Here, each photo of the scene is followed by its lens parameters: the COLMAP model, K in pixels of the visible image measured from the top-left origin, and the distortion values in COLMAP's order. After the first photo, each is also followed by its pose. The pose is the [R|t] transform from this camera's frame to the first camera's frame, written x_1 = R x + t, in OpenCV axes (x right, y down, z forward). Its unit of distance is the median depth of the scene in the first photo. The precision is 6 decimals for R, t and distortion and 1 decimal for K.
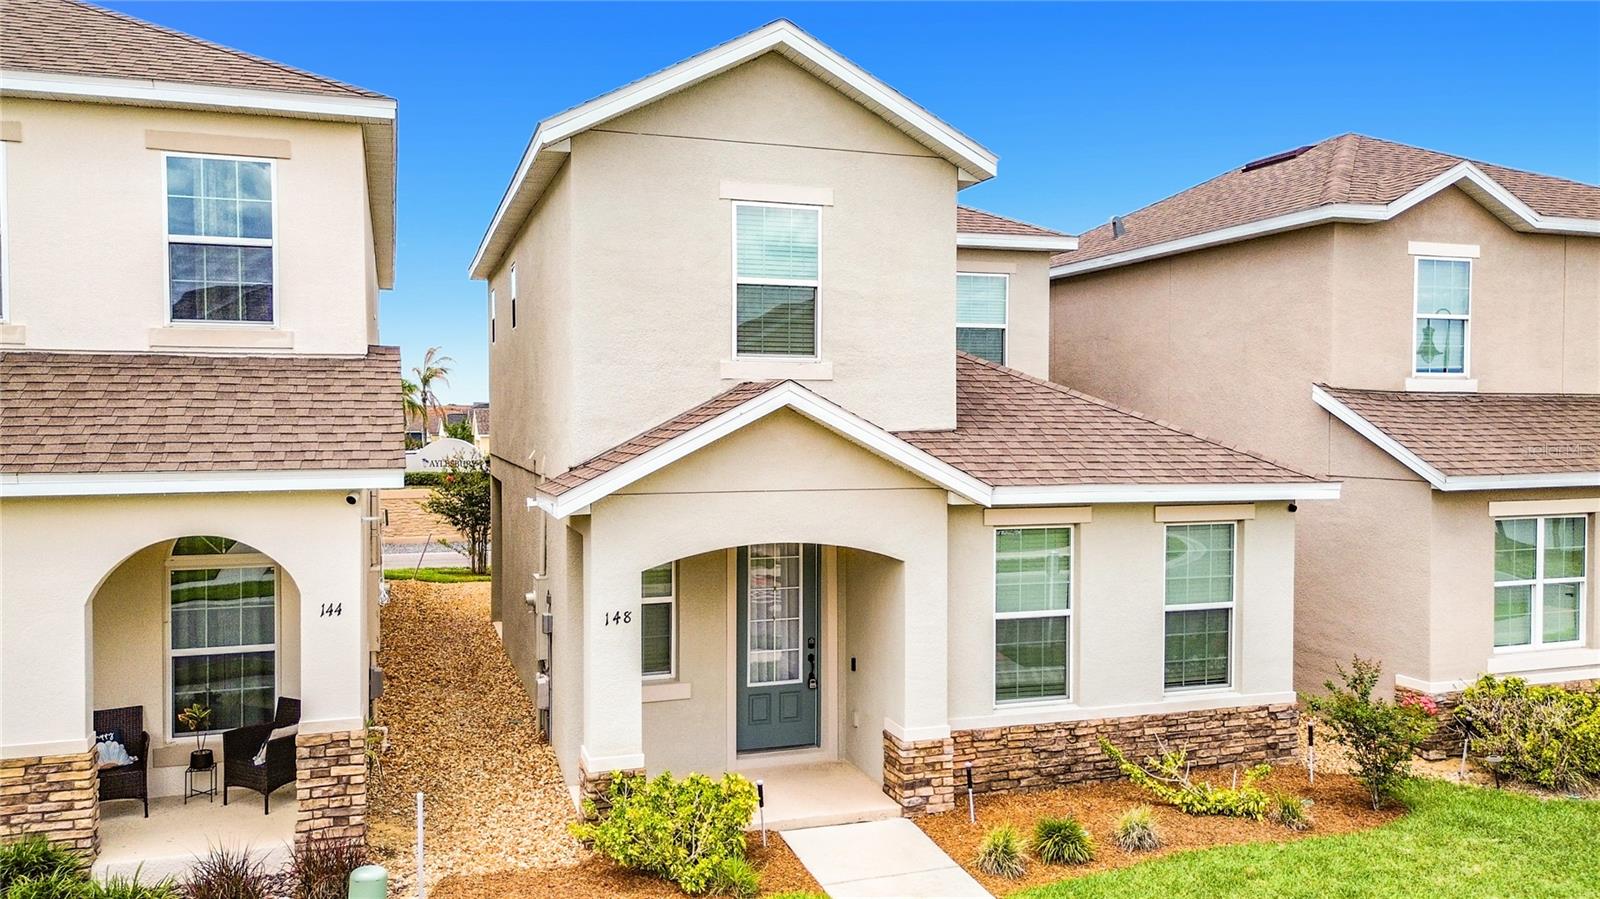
lens RADIAL K [[1191.3, 0, 805.9], [0, 1191.3, 446.9], [0, 0, 1]] dist [0.054196, -0.042225]
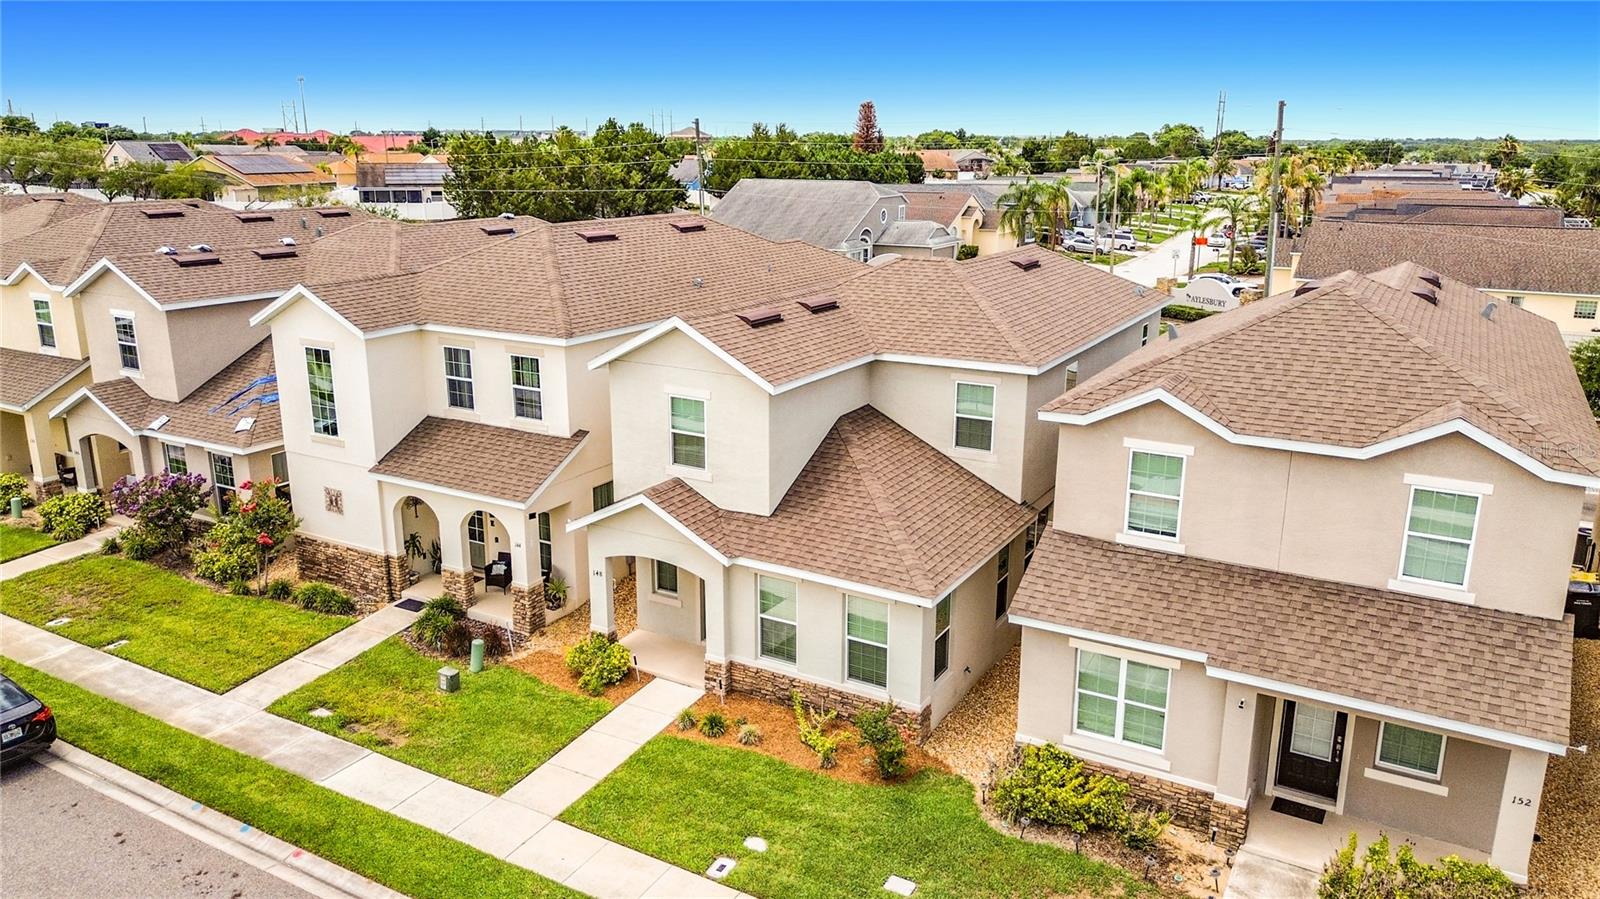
lens RADIAL K [[1139.2, 0, 800.0], [0, 1139.2, 449.5], [0, 0, 1]] dist [0.068671, -0.049170]
pose [[0.664935, 0.199150, -0.719861, 1.517398], [-0.023438, 0.968886, 0.246393, -0.596822], [0.746533, -0.146964, 0.648915, -0.143433]]
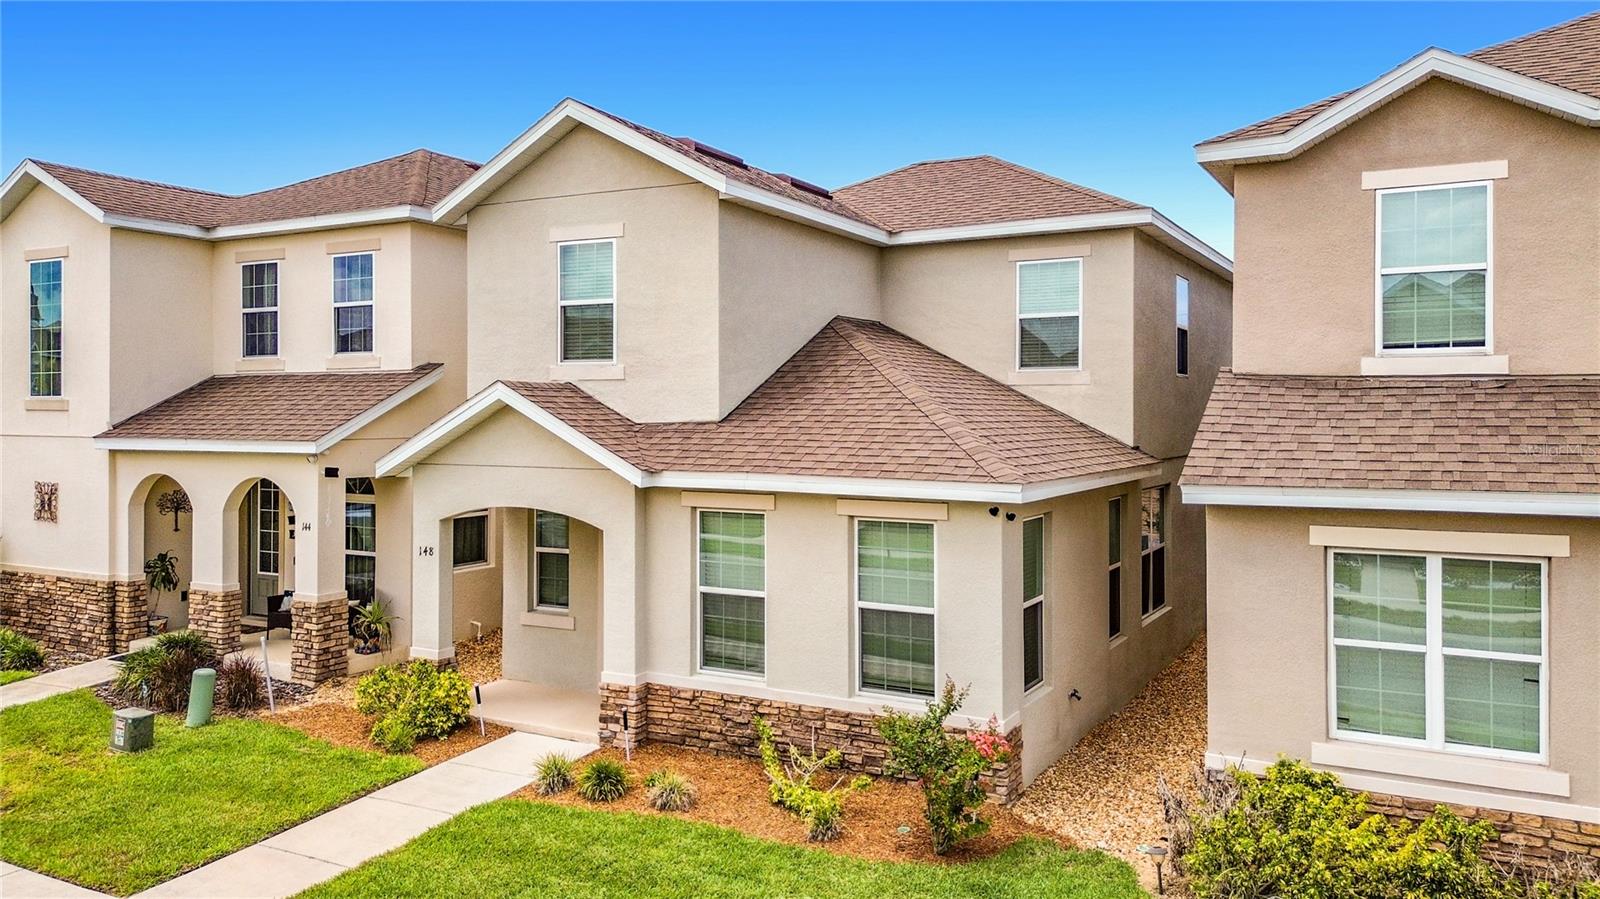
lens RADIAL K [[1173.0, 0, 799.3], [0, 1173.0, 419.0], [0, 0, 1]] dist [0.058910, -0.049776]
pose [[0.674054, 0.004002, -0.738671, 1.027769], [-0.020038, 0.999716, -0.012869, -0.004154], [0.738410, 0.023476, 0.673943, 0.328798]]
